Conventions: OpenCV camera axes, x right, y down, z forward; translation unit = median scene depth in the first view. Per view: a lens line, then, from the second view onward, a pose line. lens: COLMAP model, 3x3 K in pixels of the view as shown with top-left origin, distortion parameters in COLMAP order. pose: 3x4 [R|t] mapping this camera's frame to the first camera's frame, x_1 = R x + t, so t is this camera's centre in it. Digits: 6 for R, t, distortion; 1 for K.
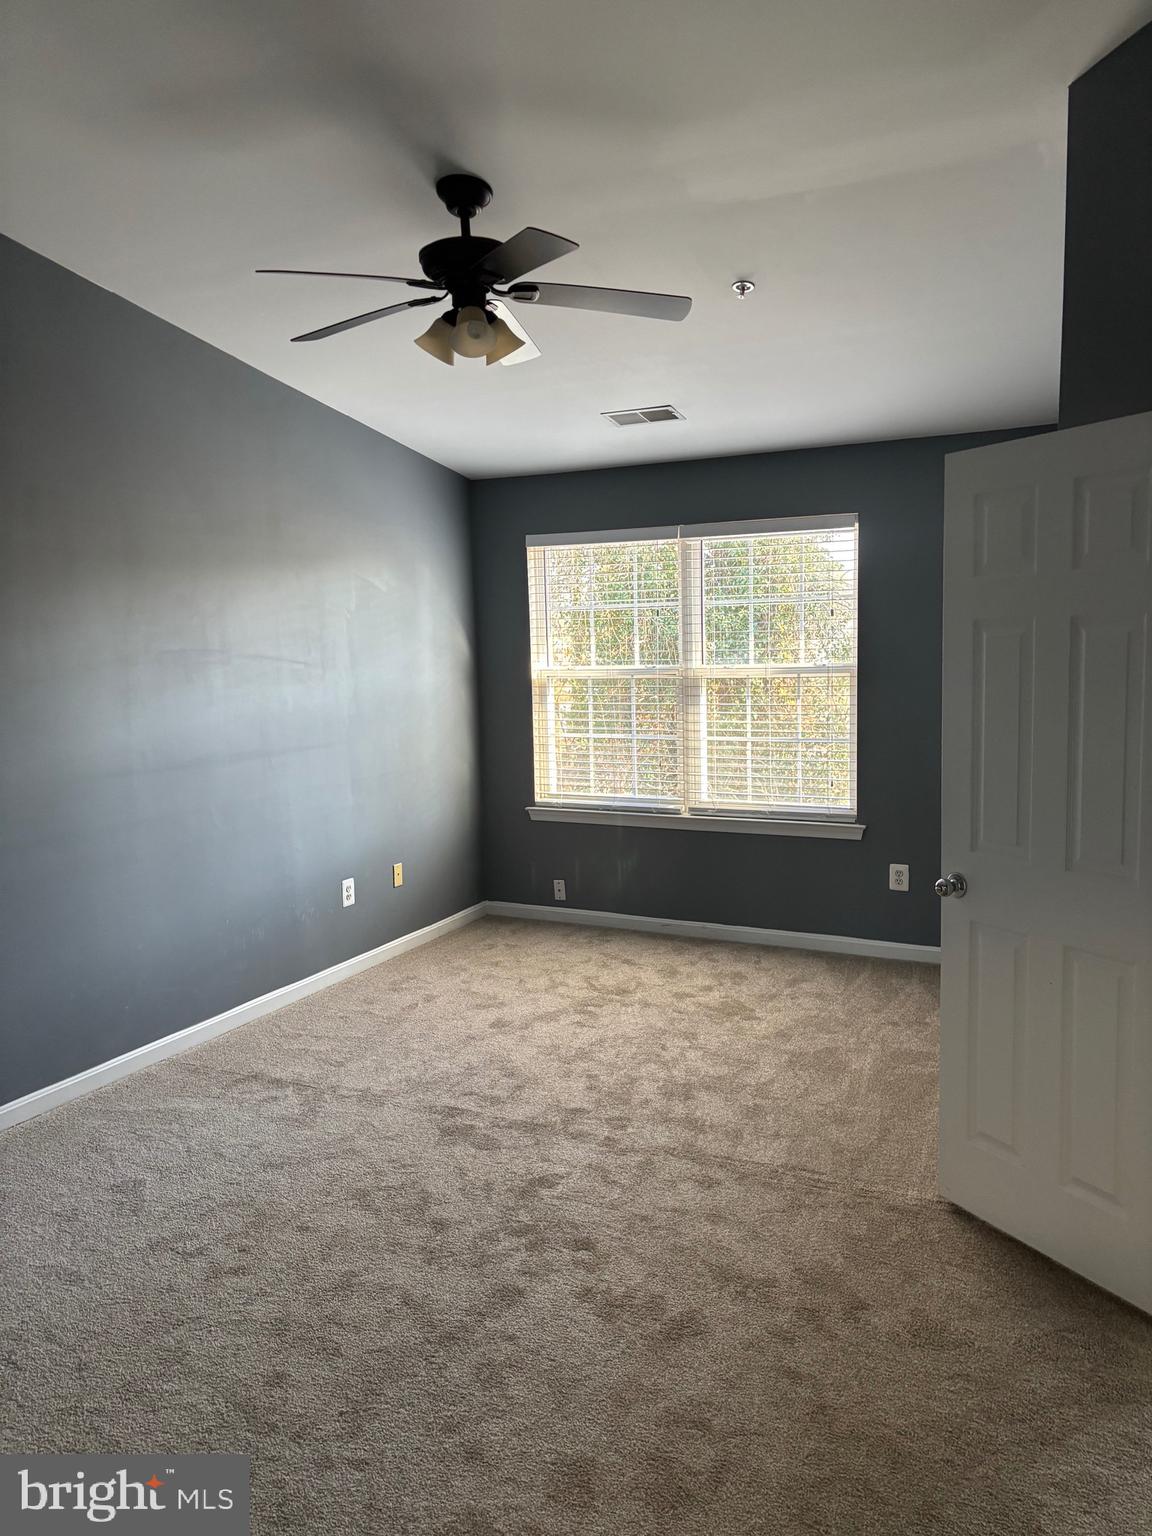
lens RADIAL K [[1143.5, 0, 570.5], [0, 1143.5, 766.0], [0, 0, 1]] dist [0.018505, -0.014988]
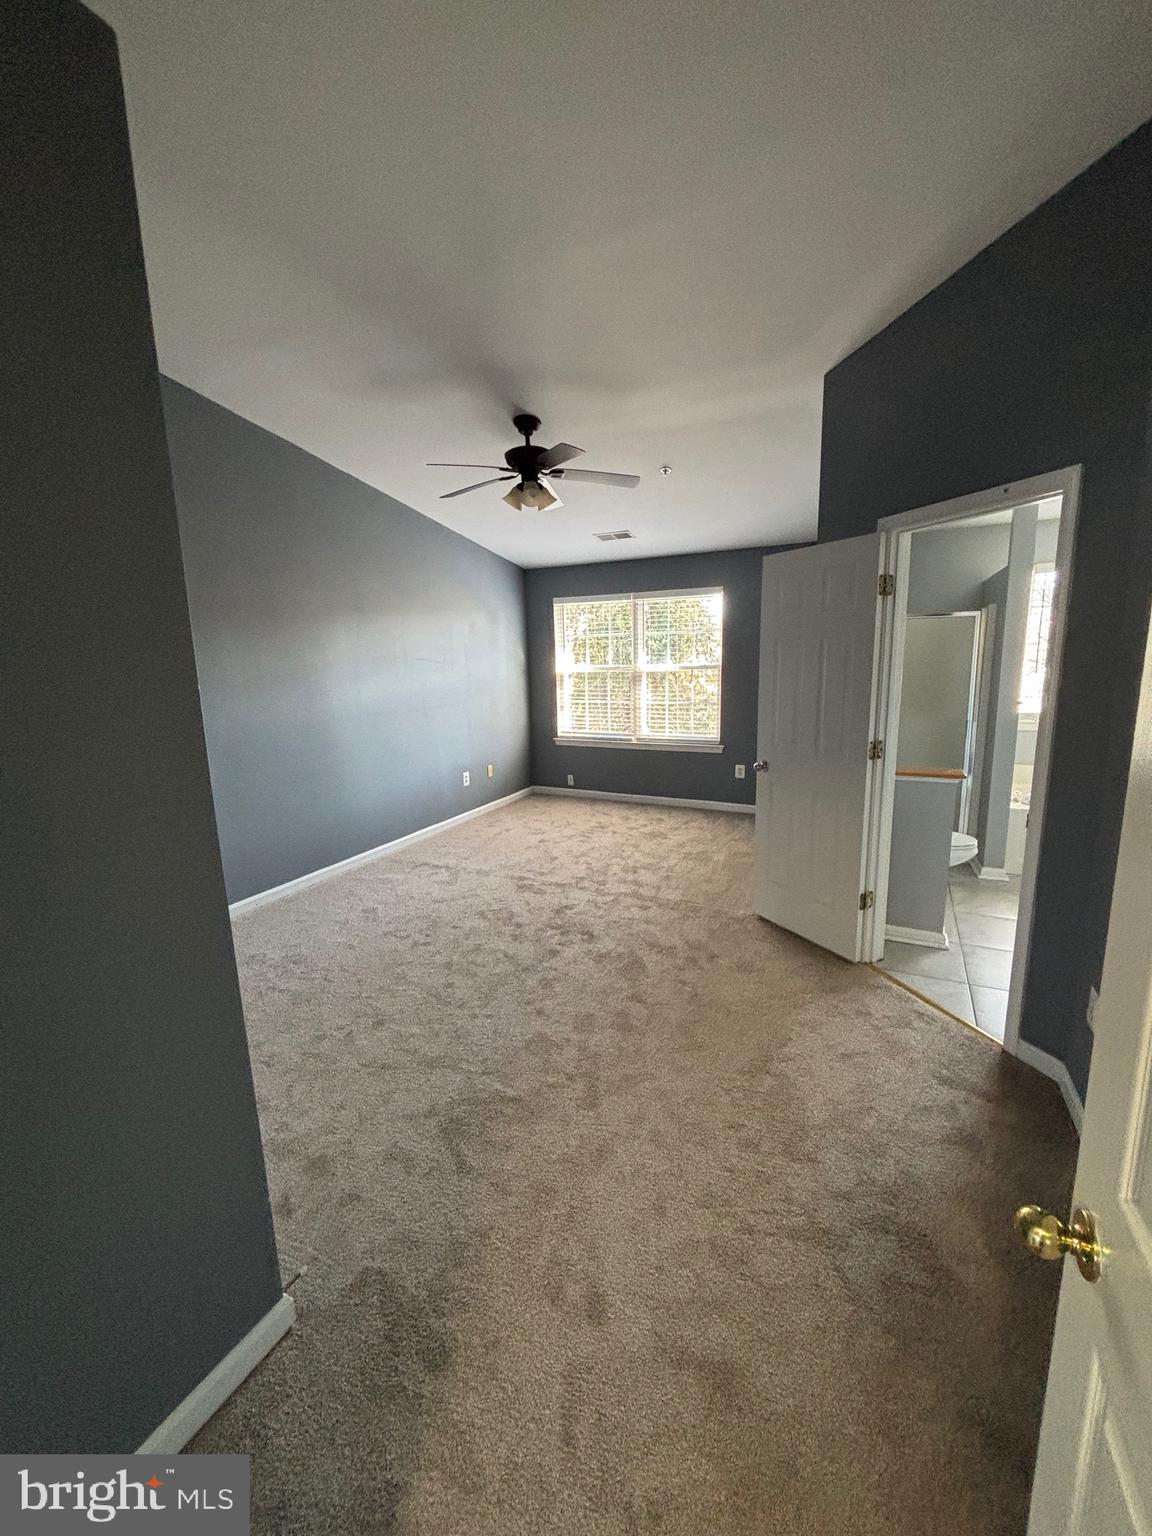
lens RADIAL K [[615.6, 0, 579.1], [0, 615.6, 770.4], [0, 0, 1]] dist [-0.001232, -0.000275]
pose [[0.999907, -0.001810, 0.013514, -0.015109], [0.000860, 0.997549, 0.069972, 0.028572], [-0.013607, -0.069954, 0.997457, -0.105664]]
